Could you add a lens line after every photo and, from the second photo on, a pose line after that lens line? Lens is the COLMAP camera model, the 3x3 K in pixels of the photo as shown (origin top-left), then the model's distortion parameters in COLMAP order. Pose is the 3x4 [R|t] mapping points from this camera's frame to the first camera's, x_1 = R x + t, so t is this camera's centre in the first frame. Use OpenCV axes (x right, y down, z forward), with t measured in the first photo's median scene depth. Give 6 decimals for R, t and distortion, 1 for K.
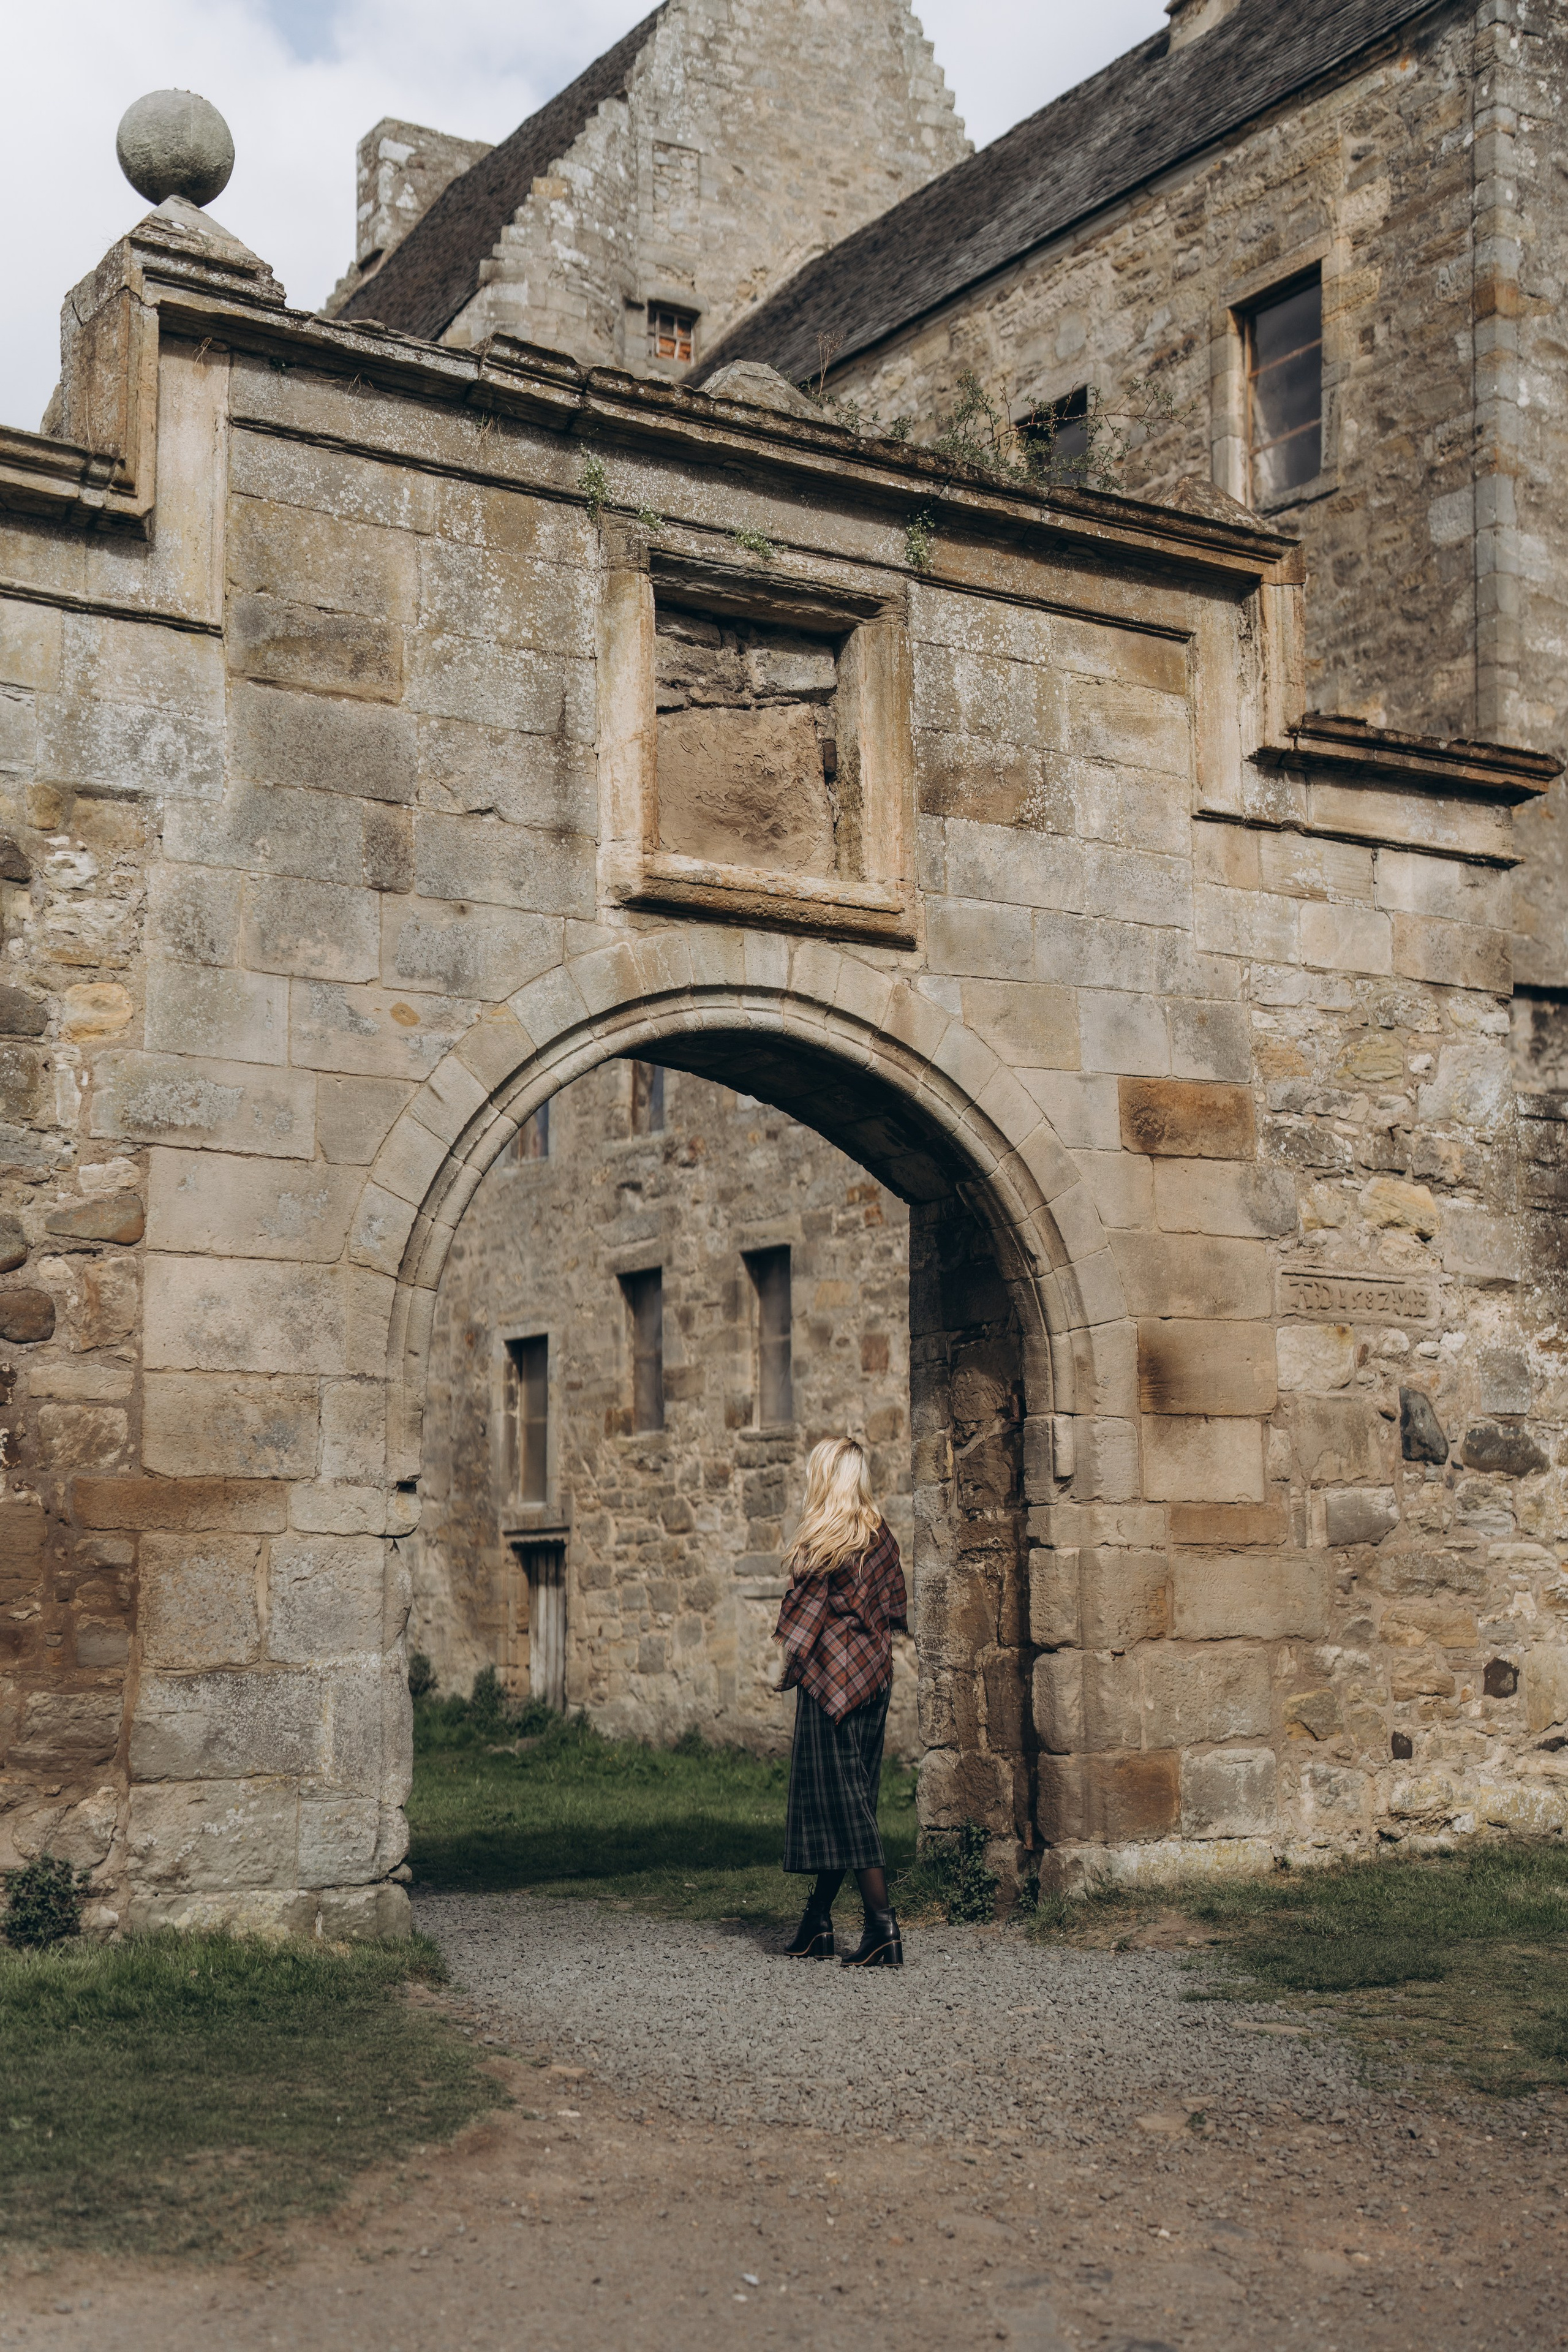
lens RADIAL K [[3418.7, 0, 784.0], [0, 3418.7, 1176.0], [0, 0, 1]] dist [-0.158480, 1.126839]
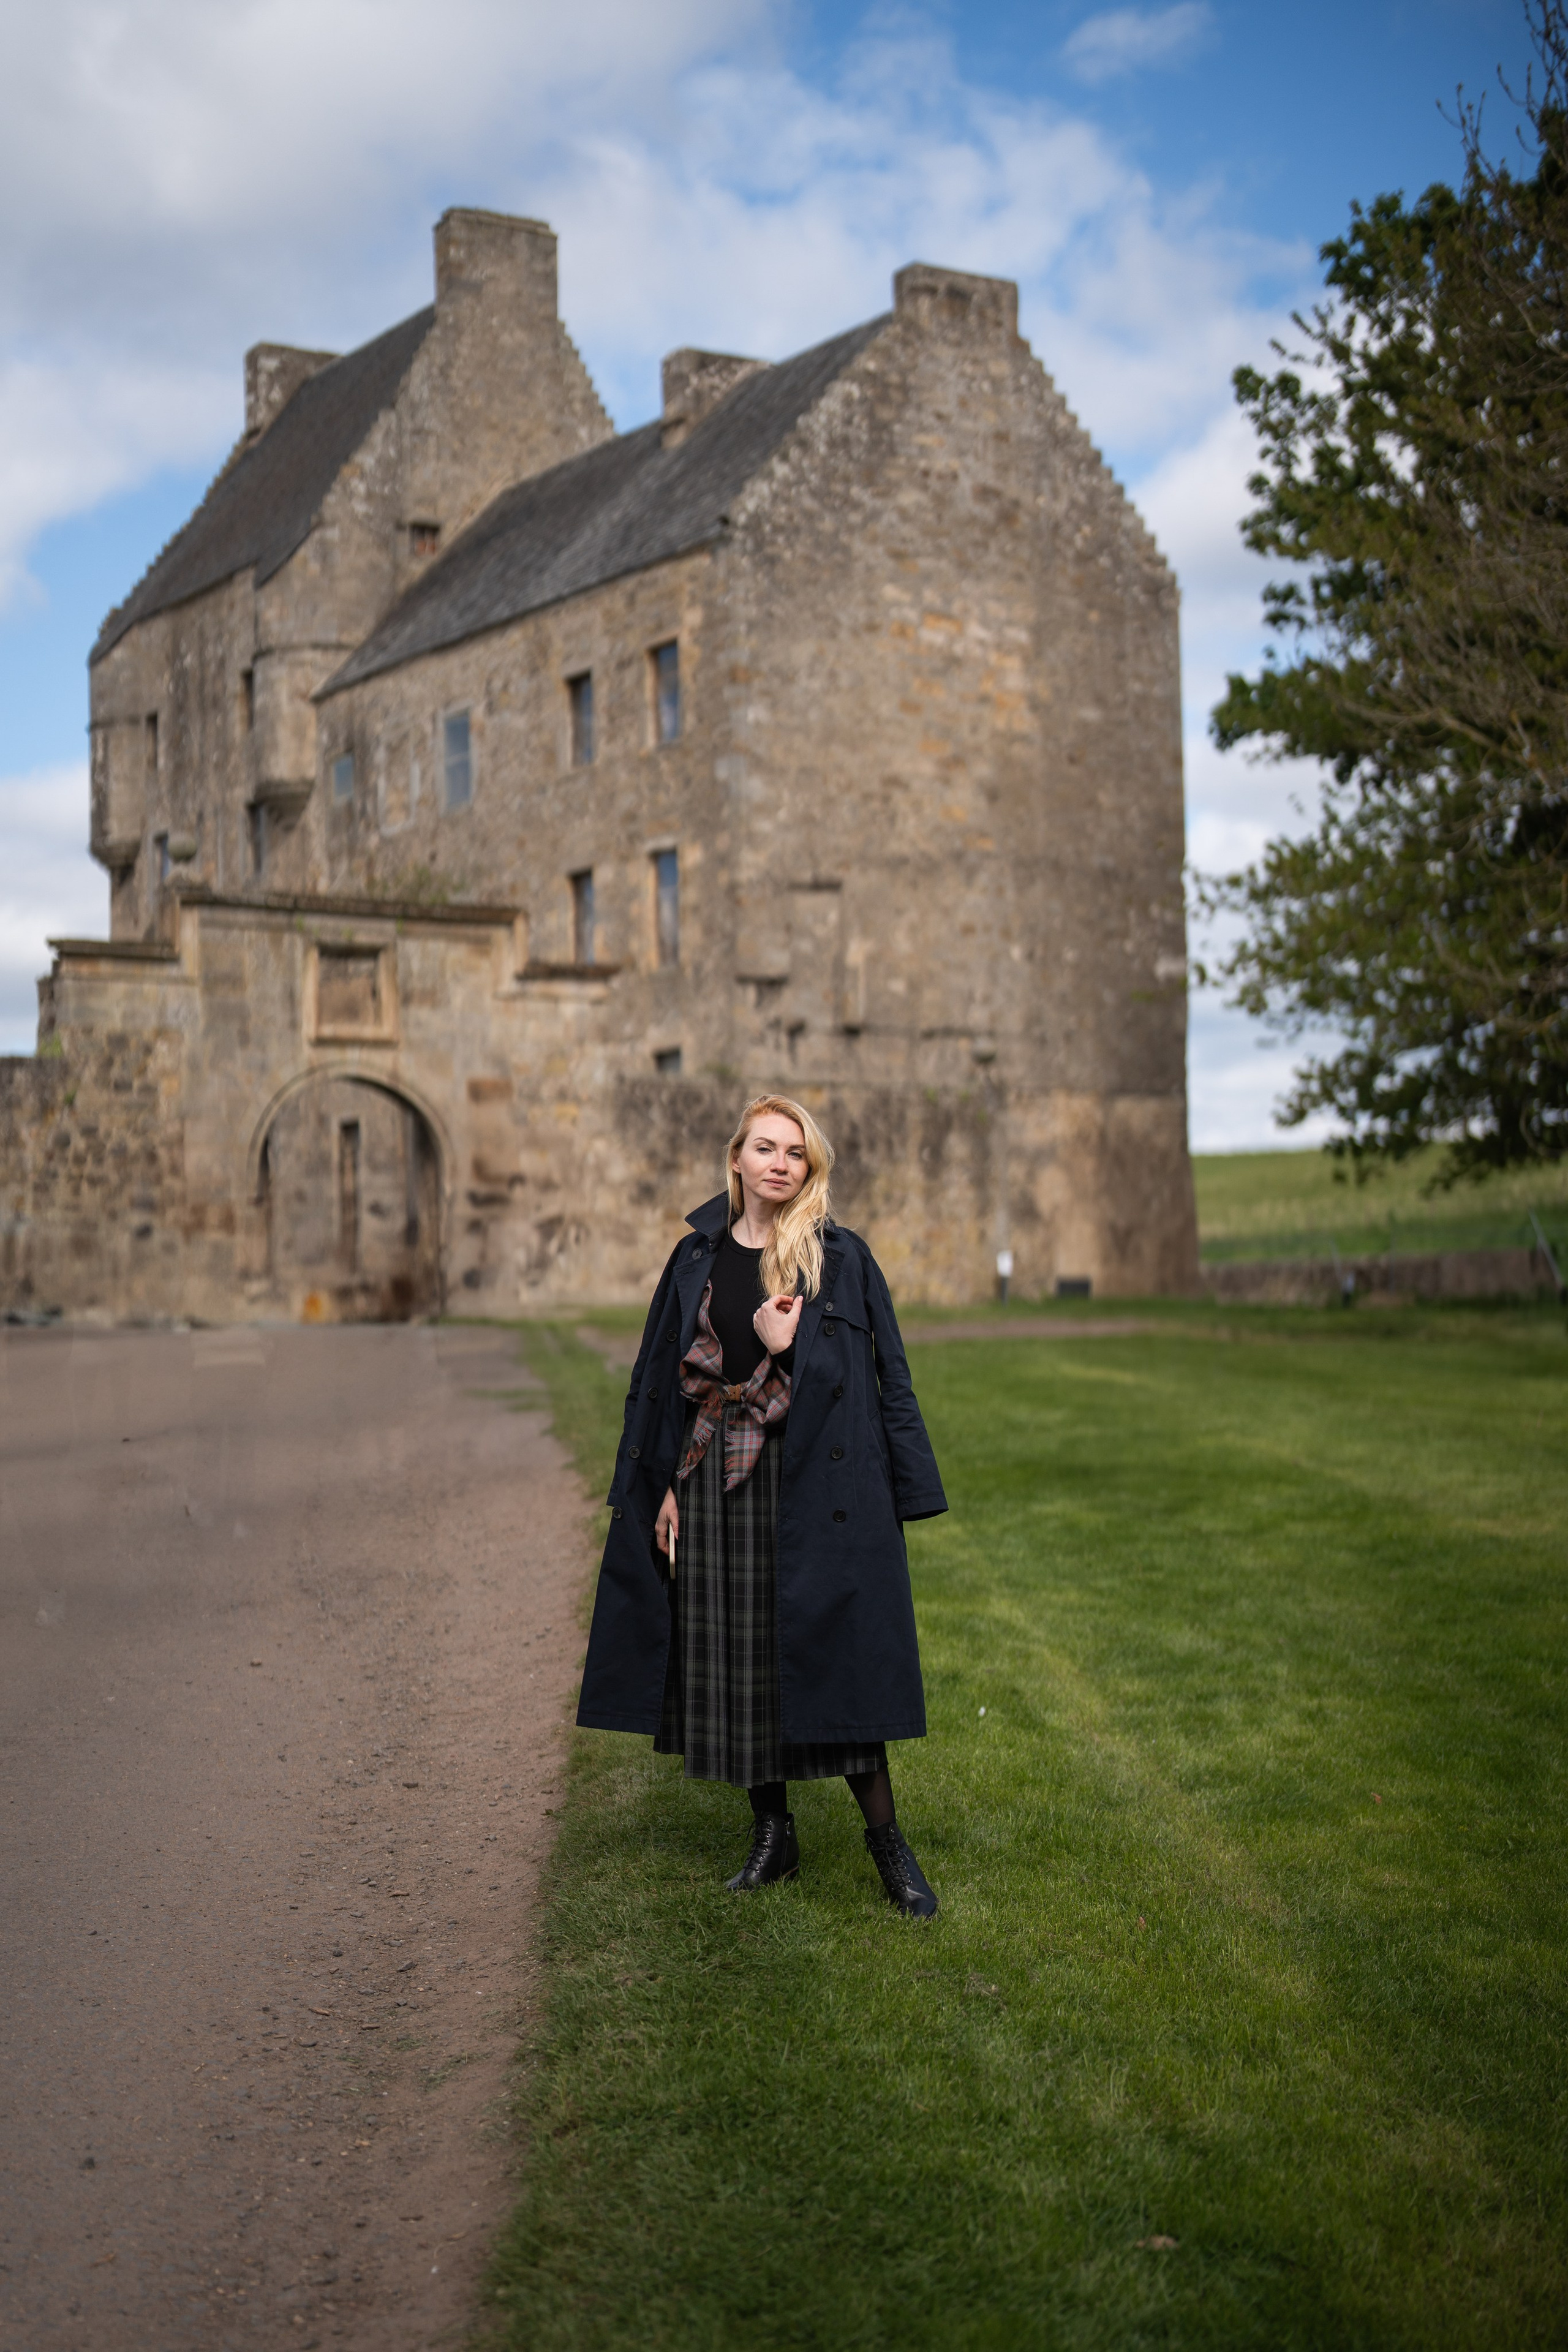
lens RADIAL K [[3418.7, 0, 784.0], [0, 3418.7, 1176.0], [0, 0, 1]] dist [-0.158480, 1.126839]
pose [[0.999705, -0.016349, 0.017951, 0.322250], [0.014652, 0.995750, 0.090927, -0.217154], [-0.019361, -0.090637, 0.995696, -2.179524]]
